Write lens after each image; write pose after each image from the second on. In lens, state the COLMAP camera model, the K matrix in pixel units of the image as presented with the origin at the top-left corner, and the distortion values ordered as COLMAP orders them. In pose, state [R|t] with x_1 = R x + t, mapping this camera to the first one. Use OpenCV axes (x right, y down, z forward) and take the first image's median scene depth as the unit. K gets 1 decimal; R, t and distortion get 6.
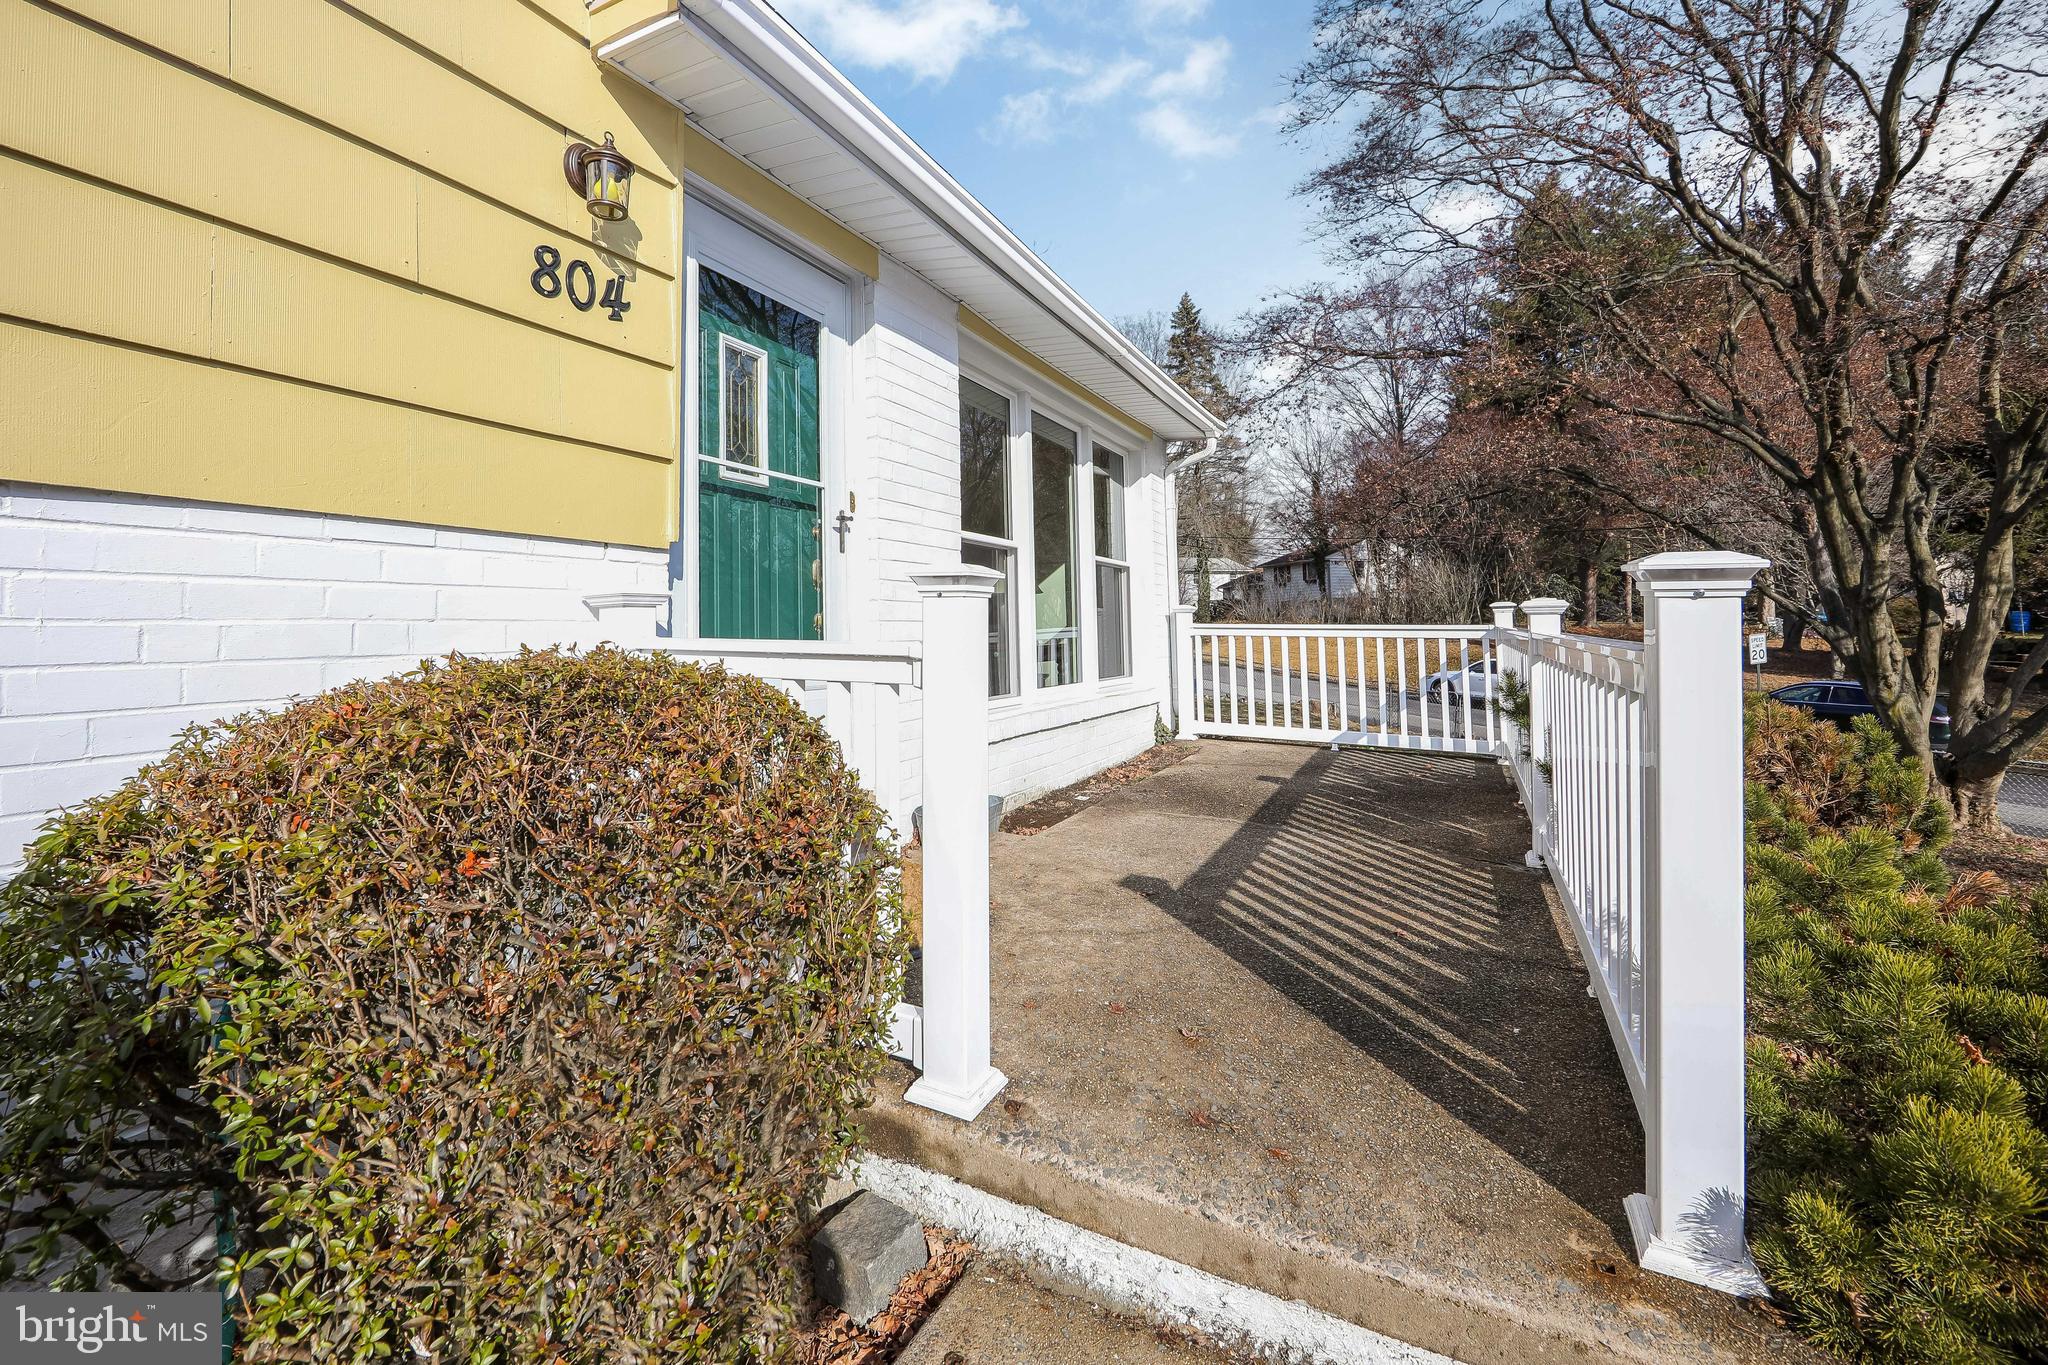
lens RADIAL K [[825.3, 0, 1029.6], [0, 825.3, 644.2], [0, 0, 1]] dist [-0.002305, -0.000307]
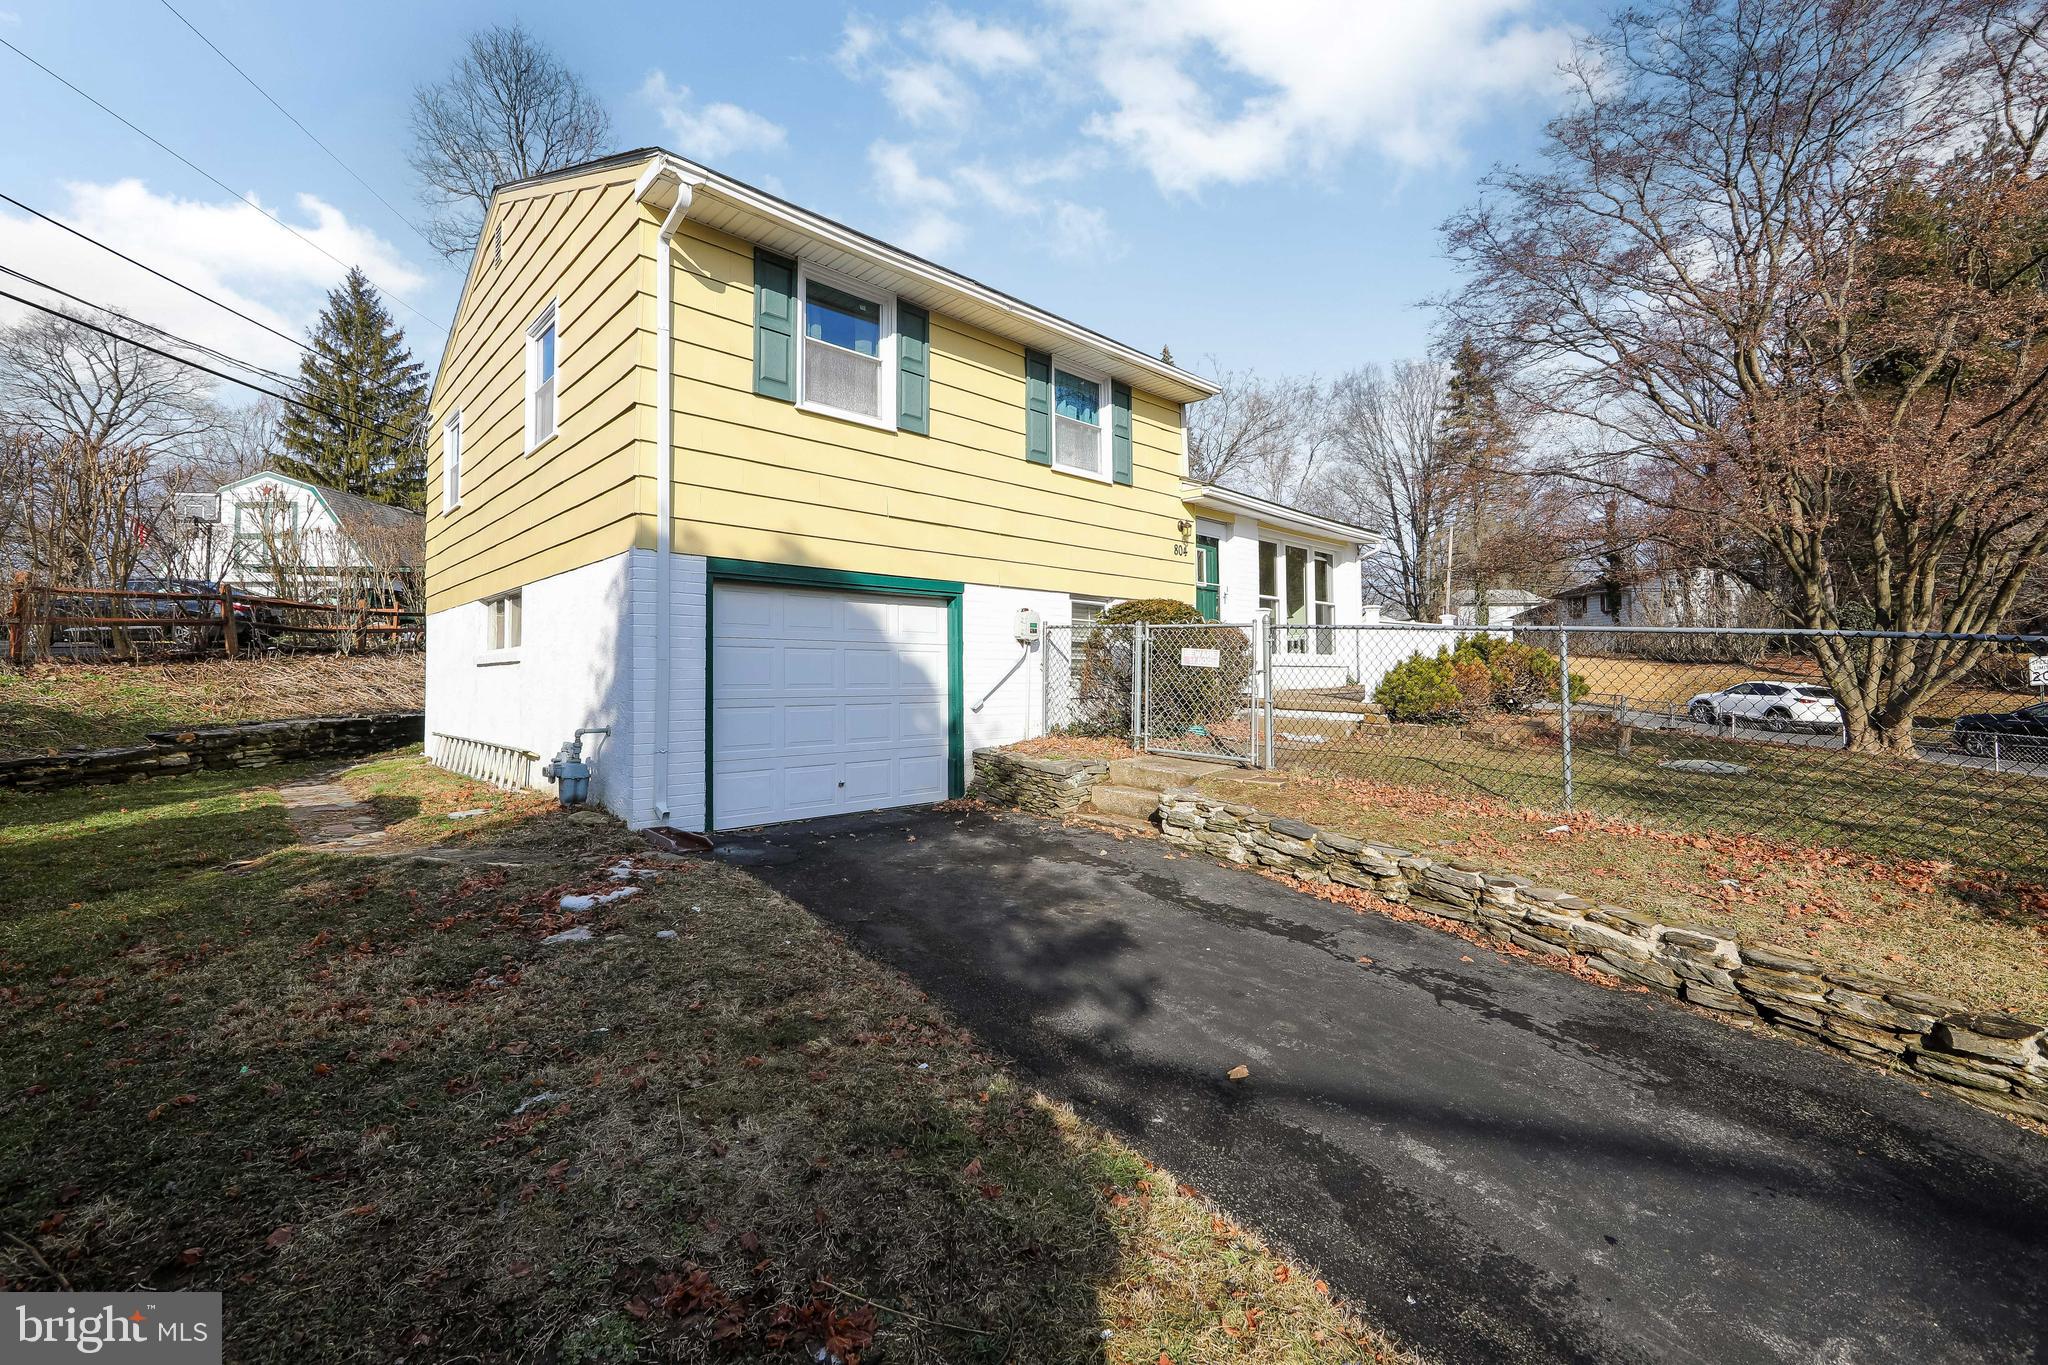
lens RADIAL K [[839.8, 0, 1024.0], [0, 839.8, 682.5], [0, 0, 1]] dist [-0.000963, 0.000112]
pose [[0.946400, 0.011916, -0.322776, 0.108741], [-0.011821, 0.999928, 0.002255, 0.203044], [0.322779, 0.001681, 0.946473, -2.409832]]
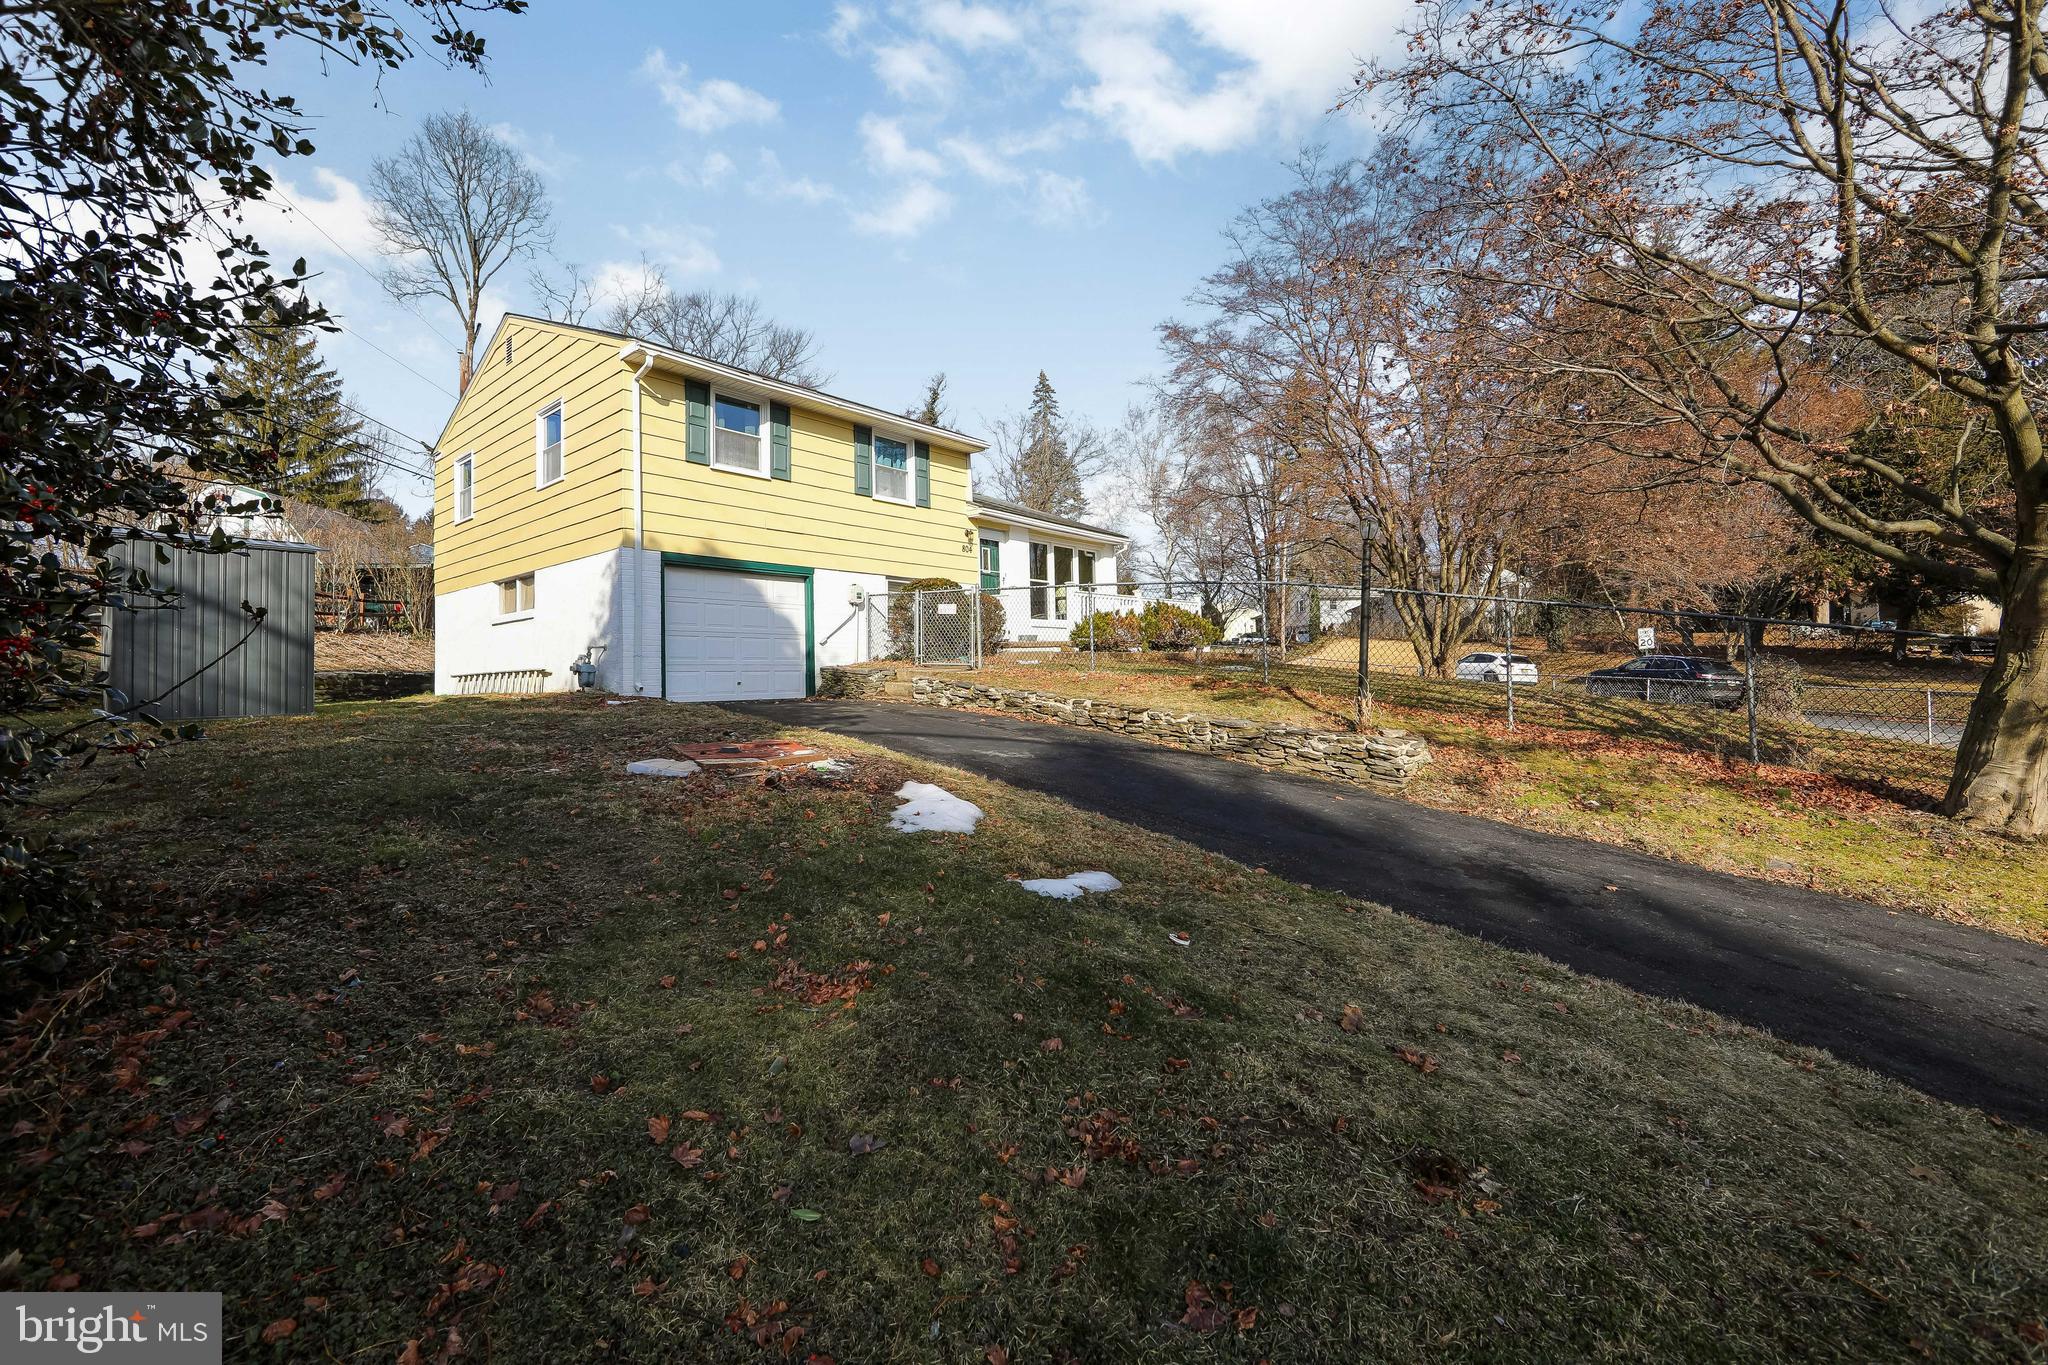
lens RADIAL K [[811.3, 0, 1010.7], [0, 811.3, 669.3], [0, 0, 1]] dist [-0.004496, 0.000282]
pose [[0.972260, -0.004310, -0.233862, 0.936099], [0.002103, 0.999951, -0.009682, 0.435928], [0.233892, 0.008922, 0.972222, -3.662113]]
